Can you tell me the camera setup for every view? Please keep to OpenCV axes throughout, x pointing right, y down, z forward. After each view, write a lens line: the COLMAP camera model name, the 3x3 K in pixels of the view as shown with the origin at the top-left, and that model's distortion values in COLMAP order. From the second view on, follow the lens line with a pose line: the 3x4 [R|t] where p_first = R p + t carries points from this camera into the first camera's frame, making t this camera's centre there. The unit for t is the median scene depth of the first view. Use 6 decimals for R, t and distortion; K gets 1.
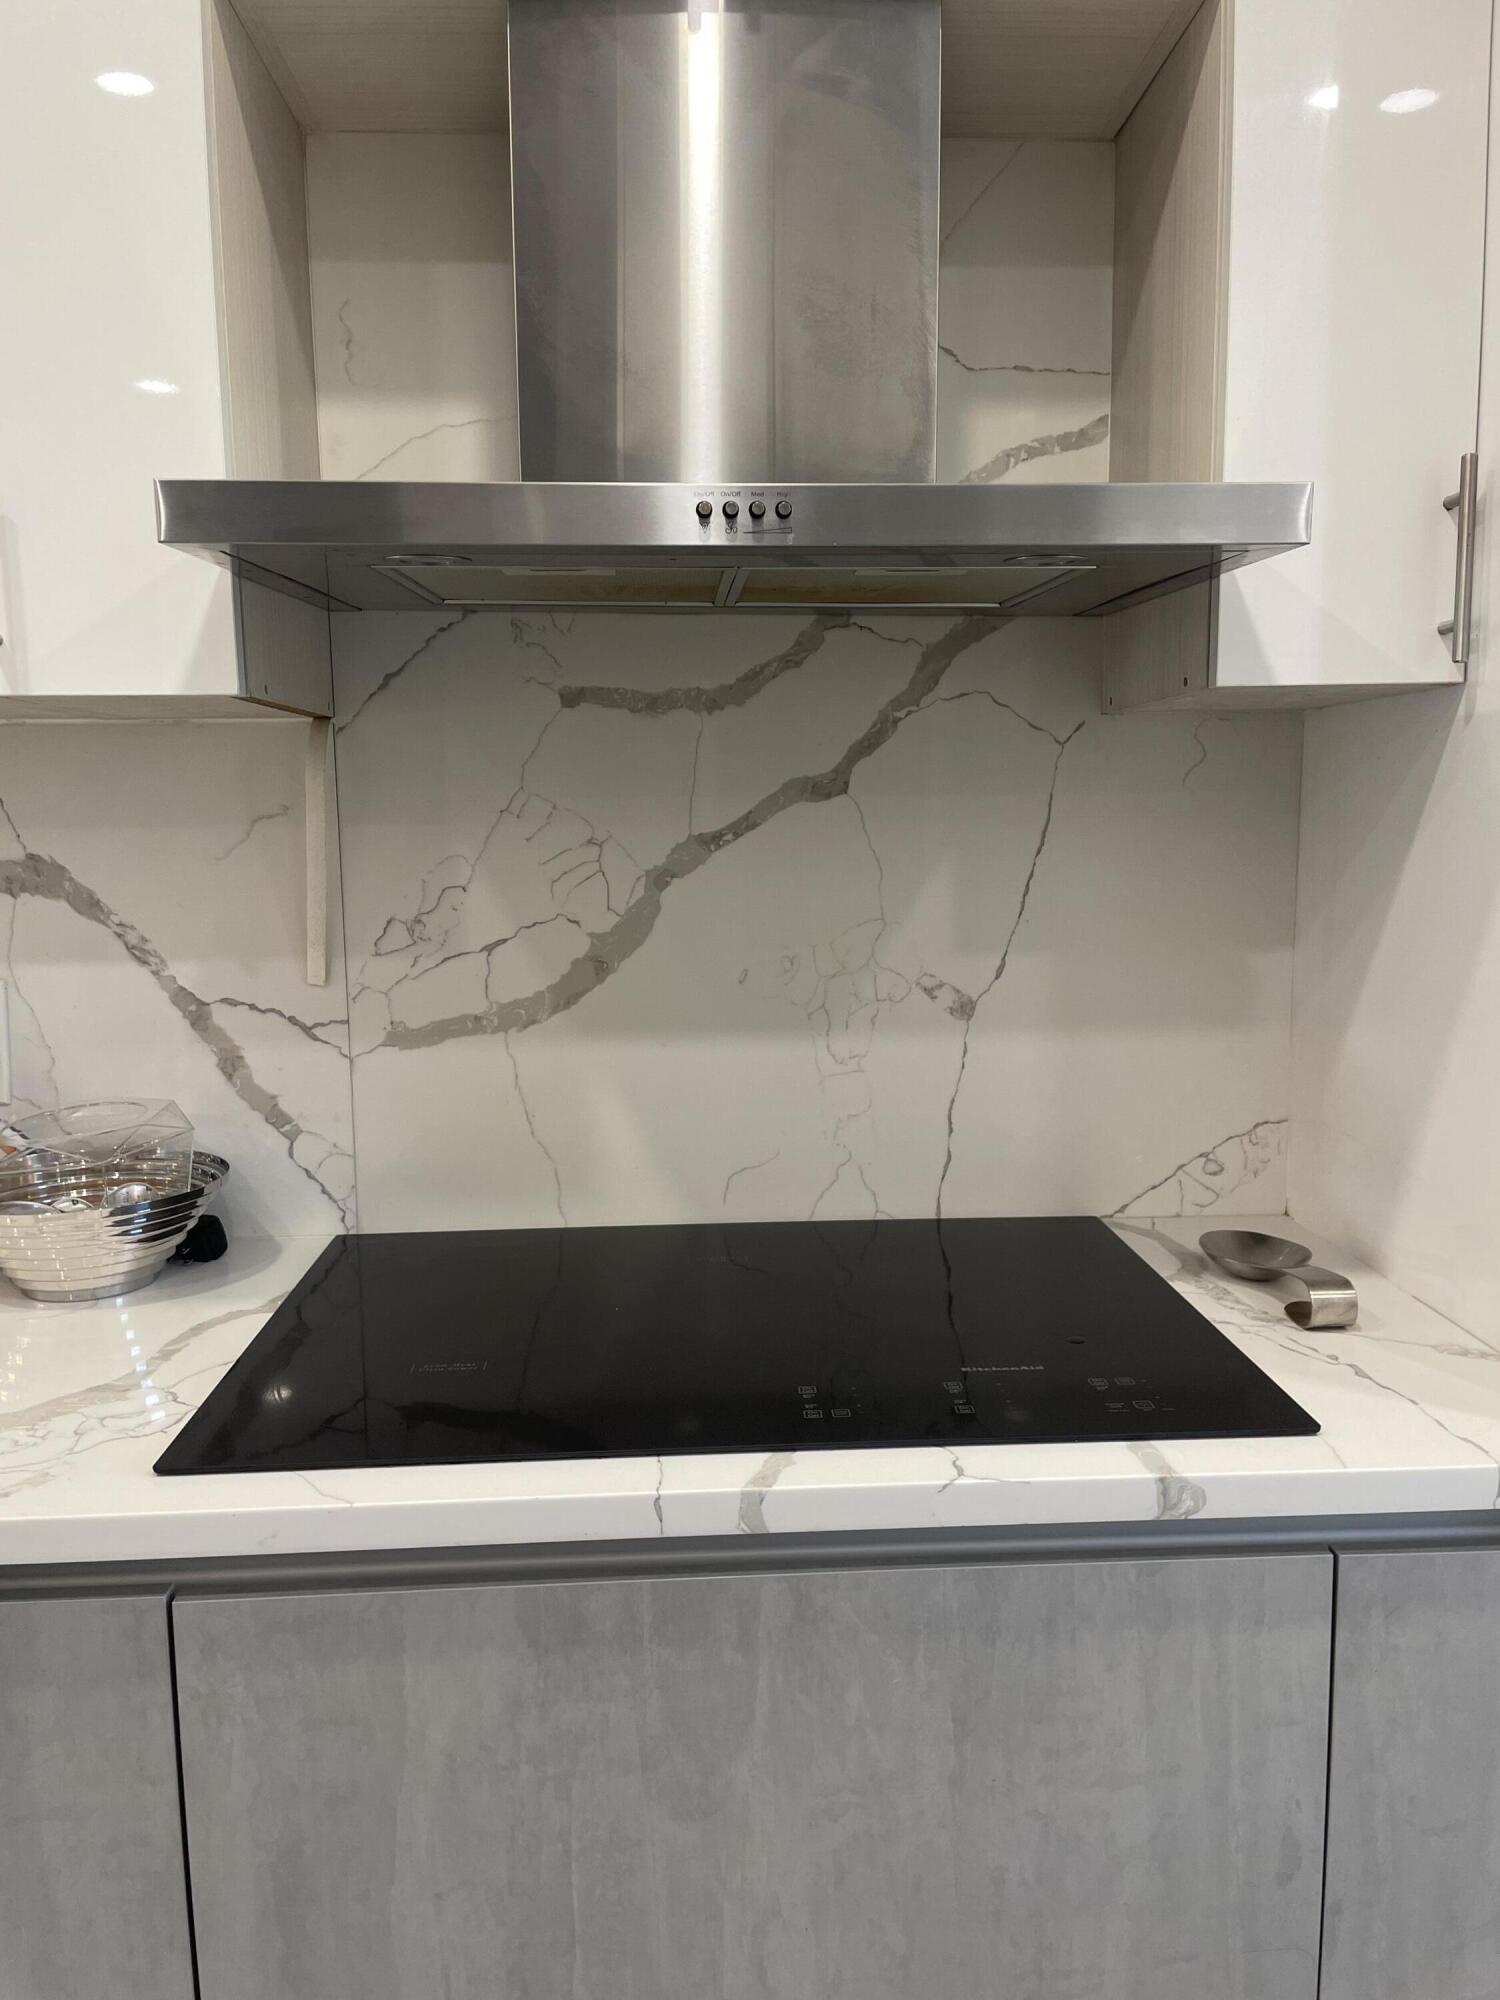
lens RADIAL K [[1522.4, 0, 742.8], [0, 1522.4, 1017.0], [0, 0, 1]] dist [0.096943, -0.126930]
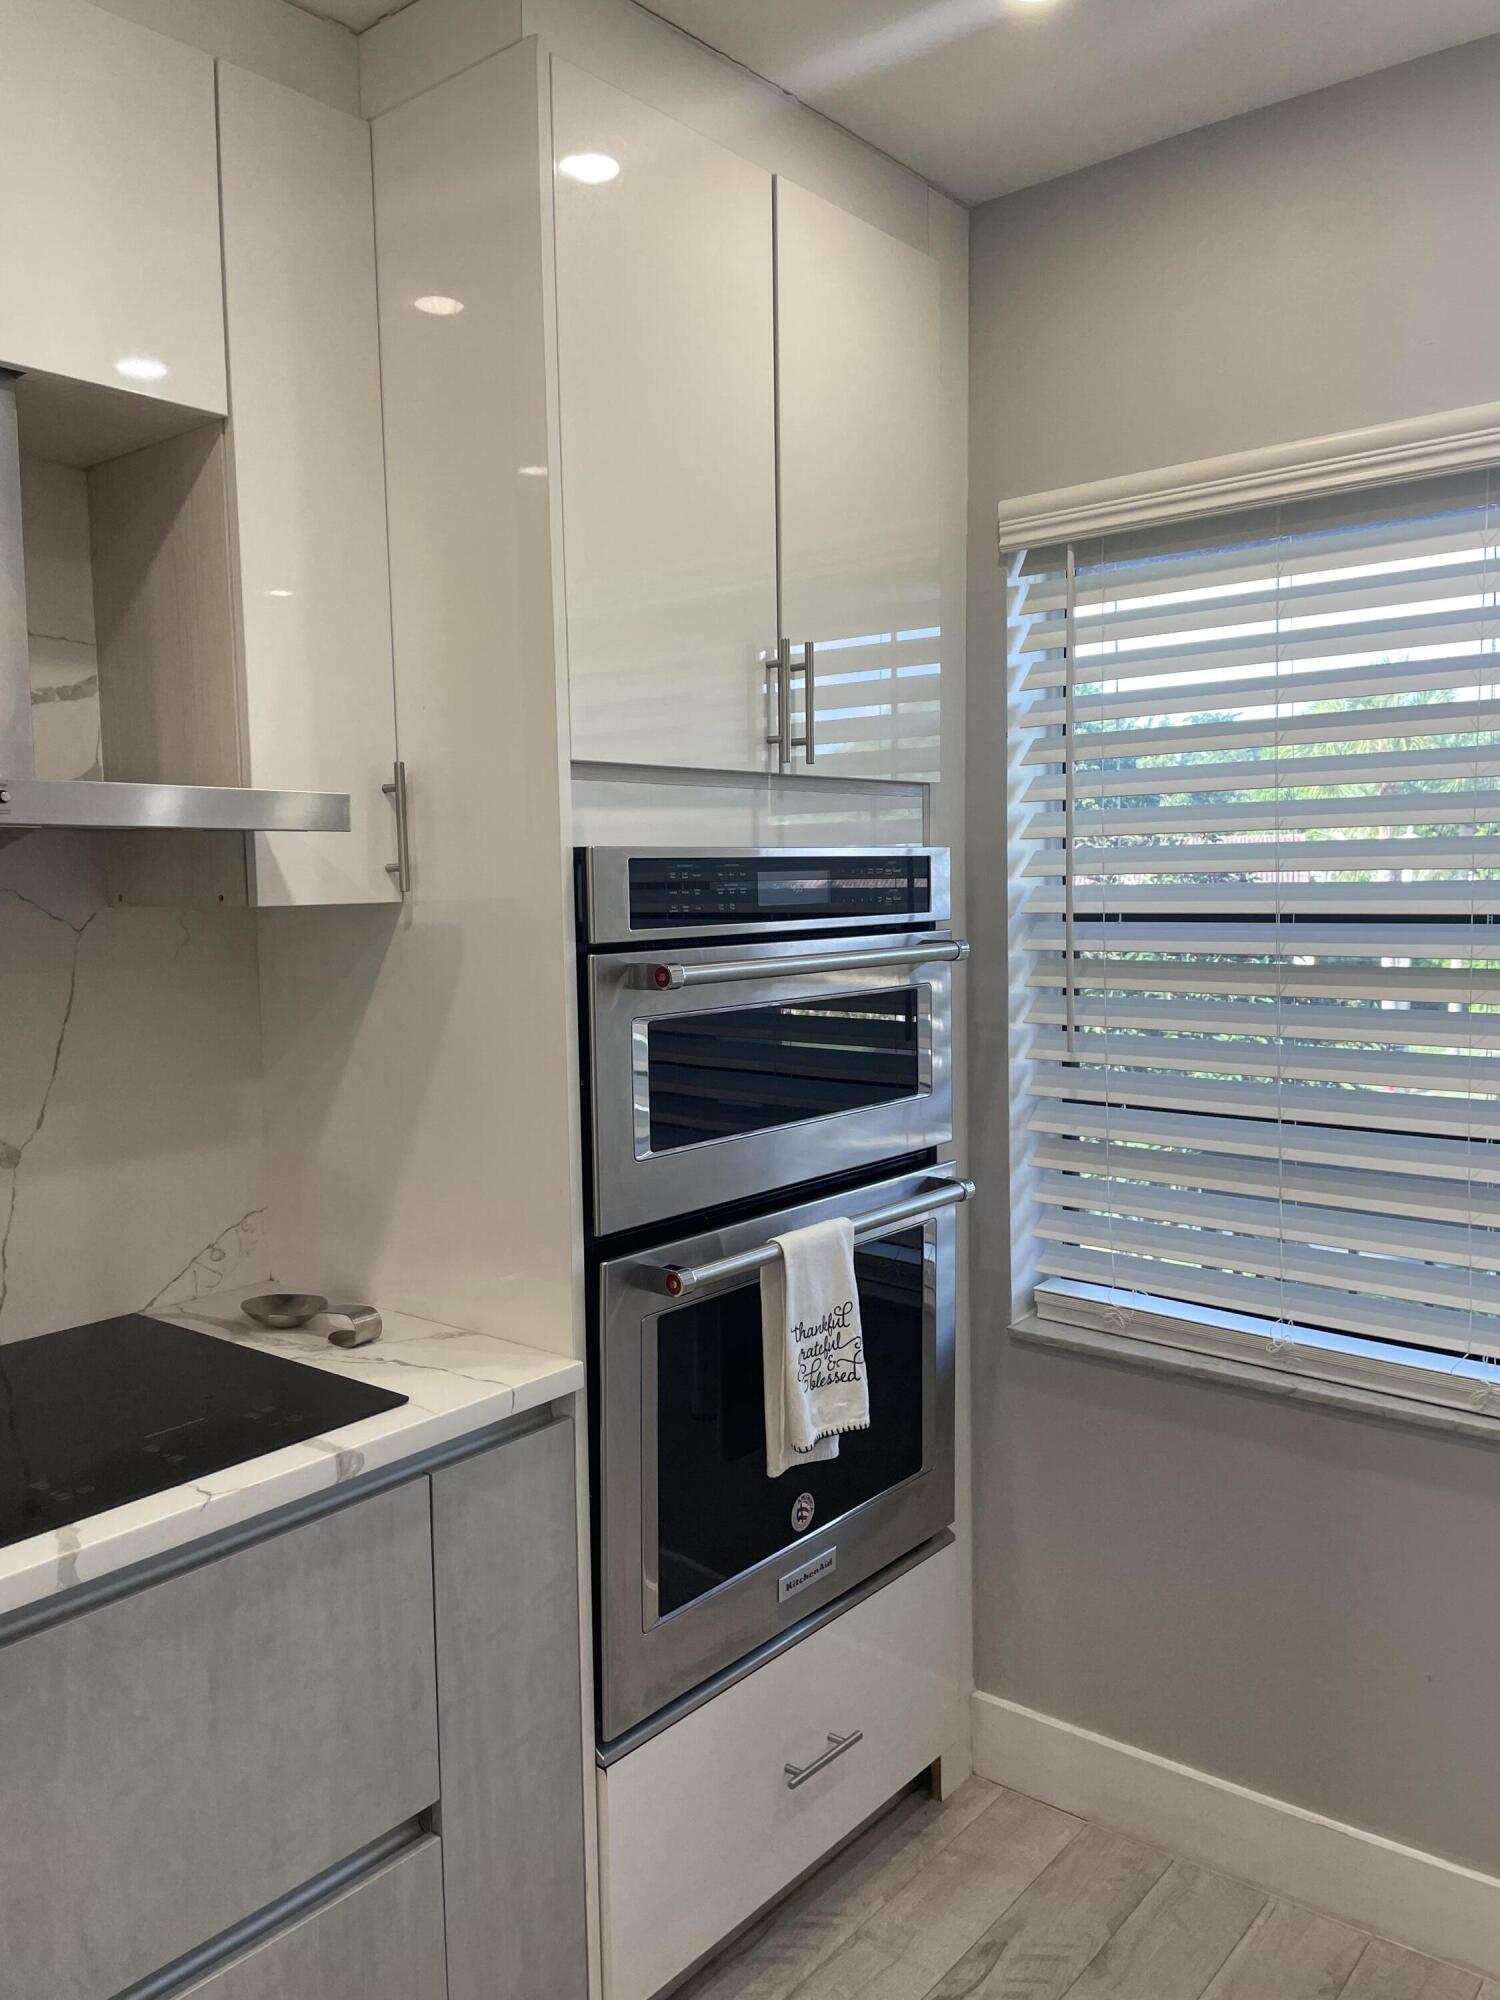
lens RADIAL K [[1522.4, 0, 742.8], [0, 1522.4, 1017.0], [0, 0, 1]] dist [0.096943, -0.126930]
pose [[0.672590, -0.068688, 0.736820, -0.419856], [0.110219, 0.993875, -0.007961, -0.051152], [-0.731761, 0.086566, 0.676042, -0.256657]]
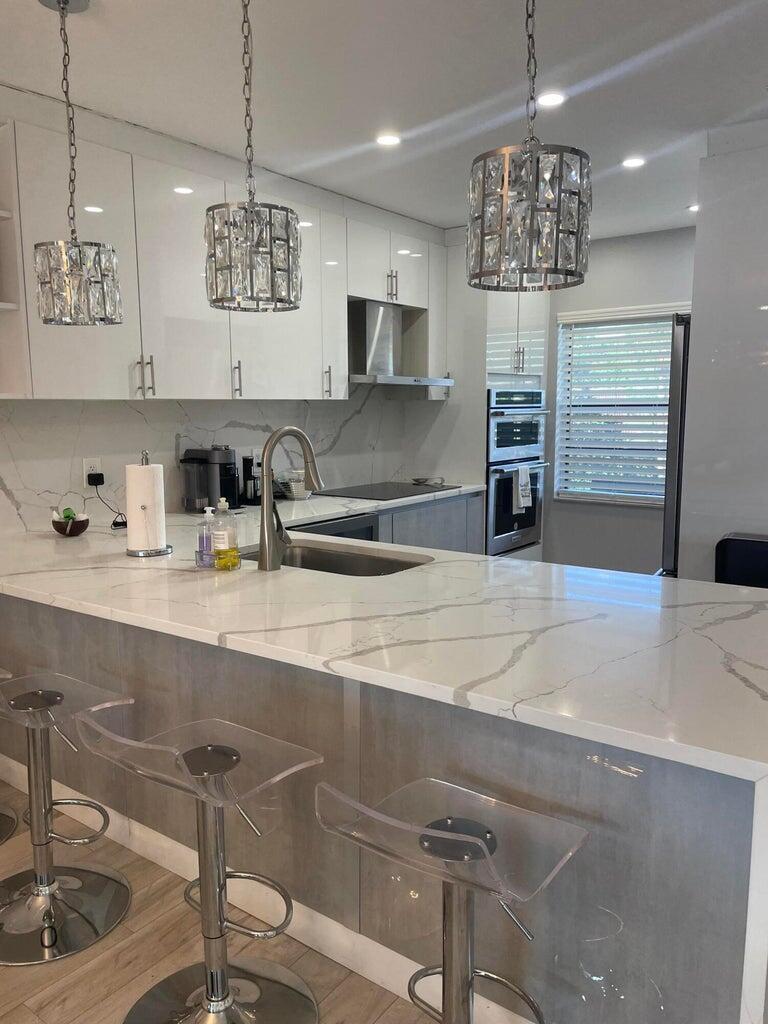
lens RADIAL K [[779.5, 0, 380.3], [0, 779.5, 520.7], [0, 0, 1]] dist [0.096943, -0.126930]
pose [[0.635121, -0.107109, 0.764950, -2.738634], [0.099369, 0.993440, 0.056599, 0.130789], [-0.765994, 0.040065, 0.641598, -1.218484]]
